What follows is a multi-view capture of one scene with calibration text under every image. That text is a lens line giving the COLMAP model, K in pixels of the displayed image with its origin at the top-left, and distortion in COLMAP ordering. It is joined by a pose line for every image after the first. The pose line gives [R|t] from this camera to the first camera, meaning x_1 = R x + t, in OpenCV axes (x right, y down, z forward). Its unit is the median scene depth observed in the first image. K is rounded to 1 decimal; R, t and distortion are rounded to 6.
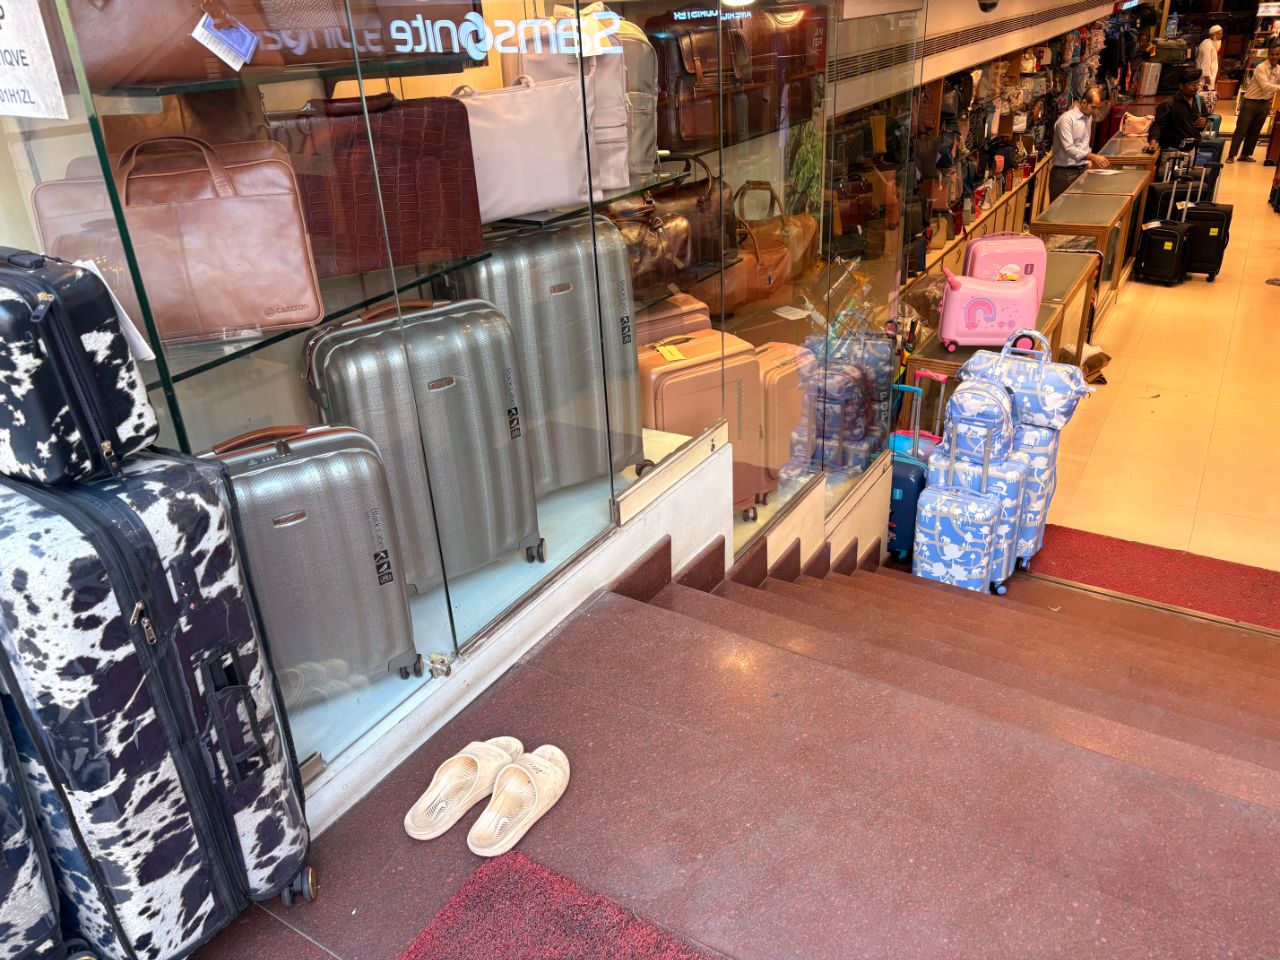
lens RADIAL K [[959.5, 0, 640.1], [0, 959.5, 484.2], [0, 0, 1]] dist [0.044807, -0.040217]
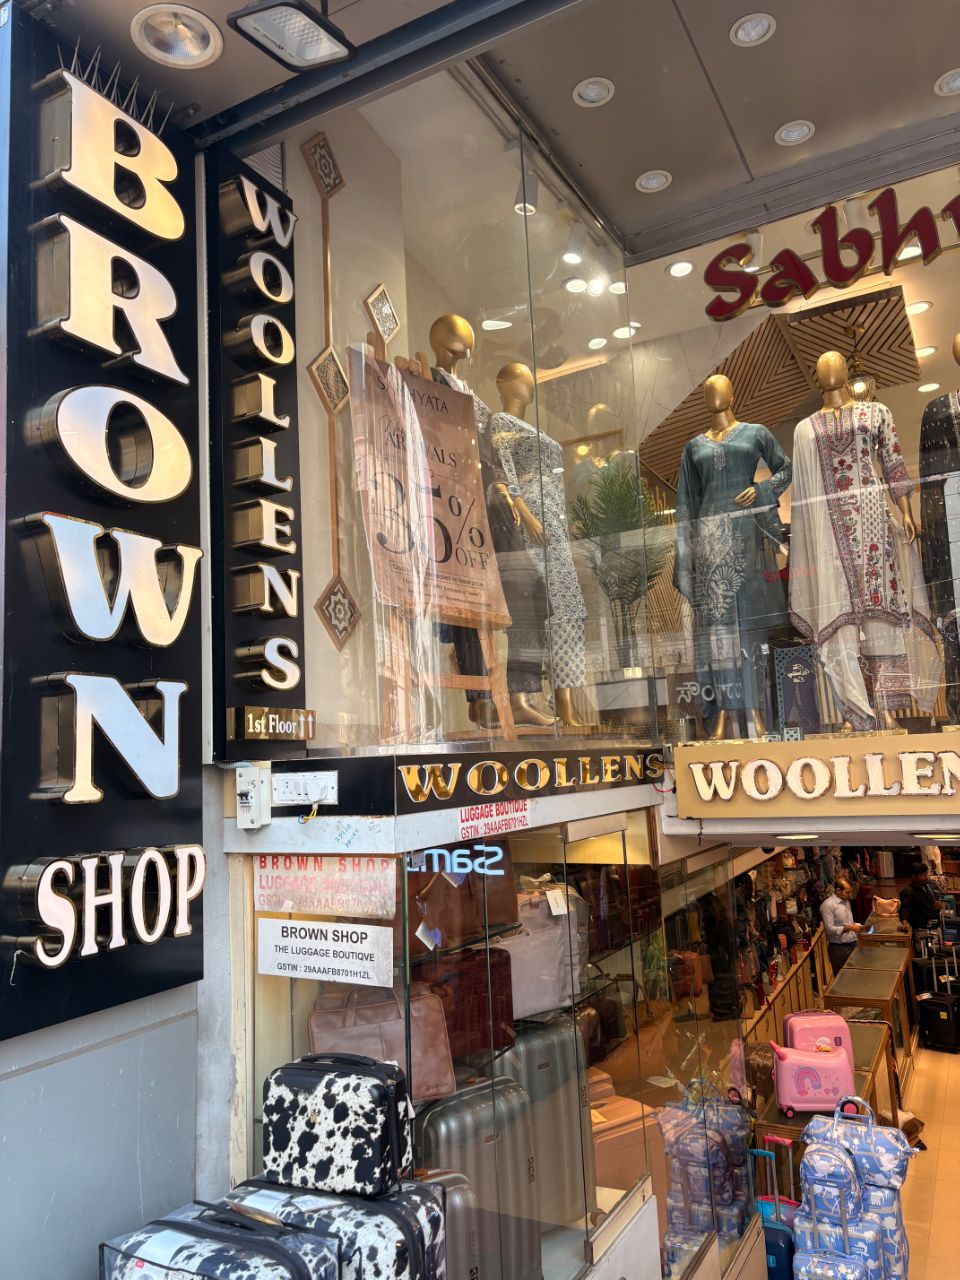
lens RADIAL K [[959.5, 0, 479.2], [0, 959.5, 642.0], [0, 0, 1]] dist [0.044807, -0.040217]
pose [[0.998003, 0.014062, 0.061584, -0.165198], [0.023273, 0.824481, -0.565412, 0.054281], [-0.058726, 0.565716, 0.822507, -0.333217]]
